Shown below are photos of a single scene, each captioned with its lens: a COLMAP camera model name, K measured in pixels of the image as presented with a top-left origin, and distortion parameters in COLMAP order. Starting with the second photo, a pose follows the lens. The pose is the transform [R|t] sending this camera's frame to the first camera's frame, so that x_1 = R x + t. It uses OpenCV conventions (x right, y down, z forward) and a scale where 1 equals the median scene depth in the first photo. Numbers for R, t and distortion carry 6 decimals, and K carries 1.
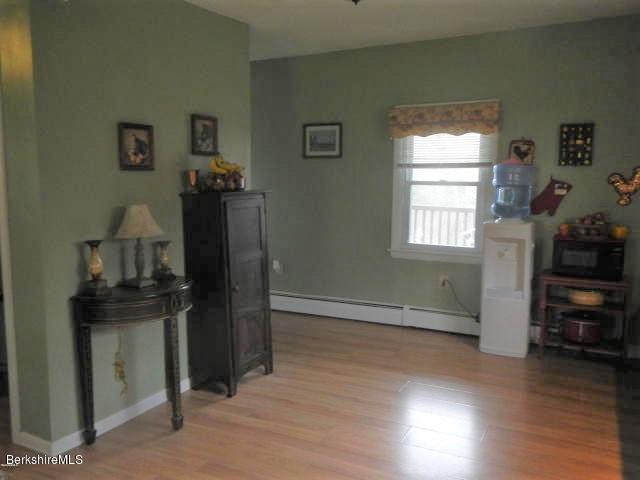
lens RADIAL K [[525.7, 0, 320.8], [0, 525.7, 242.2], [0, 0, 1]] dist [0.002197, -0.007806]
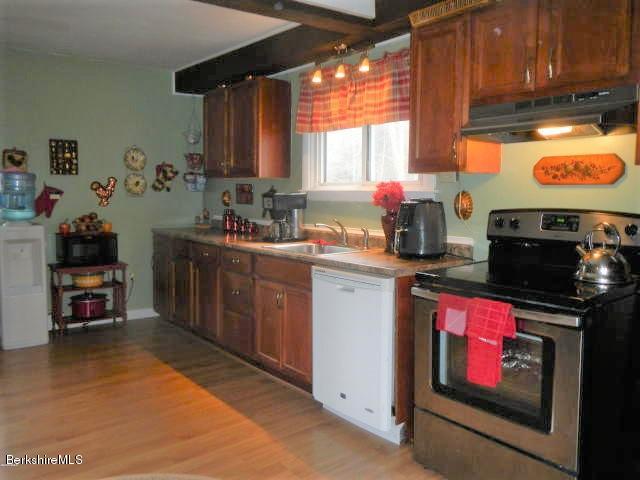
lens RADIAL K [[525.7, 0, 321.8], [0, 525.7, 238.7], [0, 0, 1]] dist [0.002197, -0.007806]
pose [[0.379949, -0.080612, 0.921488, -0.411786], [0.109441, 0.993116, 0.041753, 0.013324], [-0.918511, 0.084985, 0.386155, 0.011345]]
